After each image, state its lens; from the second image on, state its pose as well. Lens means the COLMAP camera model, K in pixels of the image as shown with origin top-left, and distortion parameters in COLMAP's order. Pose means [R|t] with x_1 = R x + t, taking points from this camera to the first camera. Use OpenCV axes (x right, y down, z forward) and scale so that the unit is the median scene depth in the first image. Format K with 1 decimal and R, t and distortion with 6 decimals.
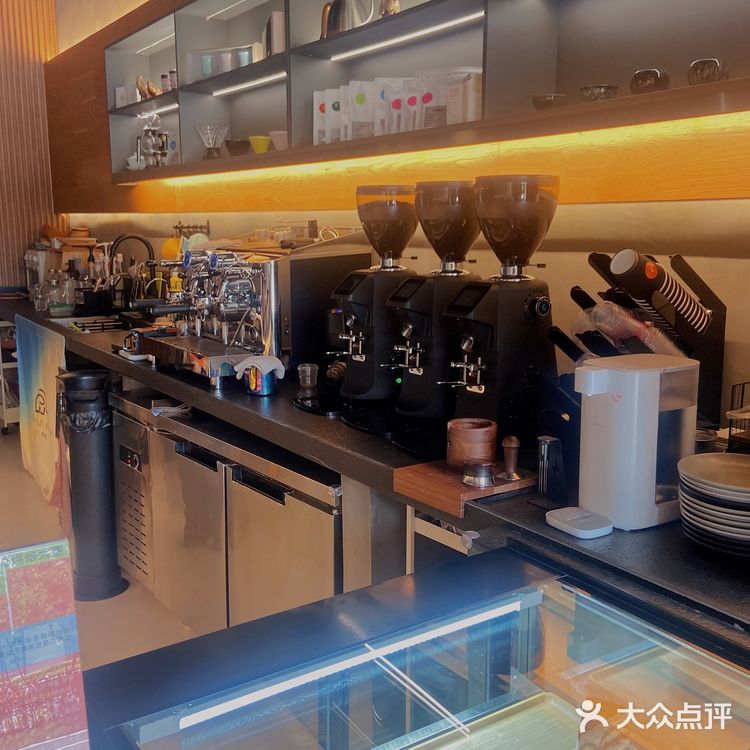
lens RADIAL K [[841.3, 0, 375.0], [0, 841.3, 375.0], [0, 0, 1]] dist [-0.004053, 0.006168]
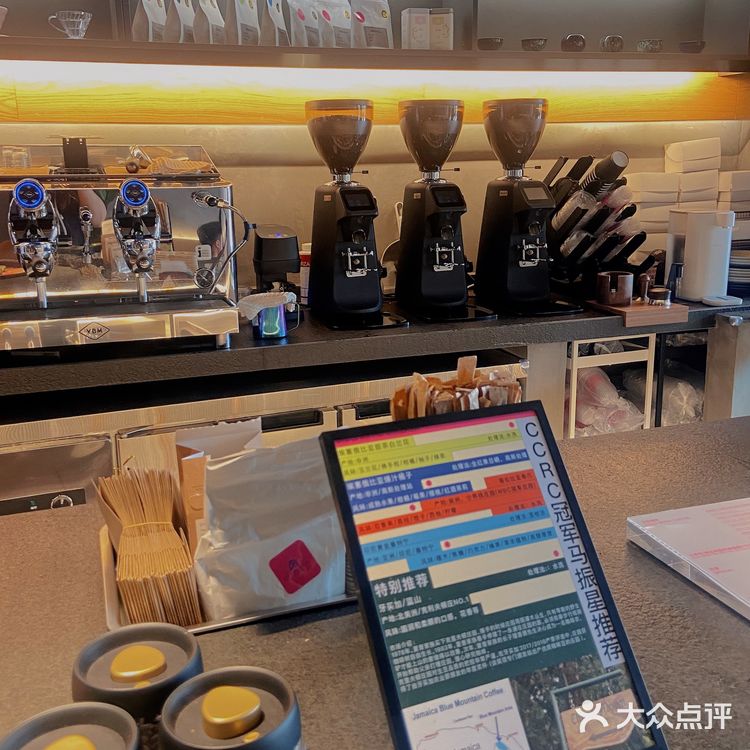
lens RADIAL K [[841.3, 0, 375.0], [0, 841.3, 375.0], [0, 0, 1]] dist [-0.004053, 0.006168]
pose [[0.268450, -0.238626, 0.933270, -1.105117], [0.193294, 0.962471, 0.190493, -0.102273], [-0.943701, 0.129257, 0.304500, 0.773813]]
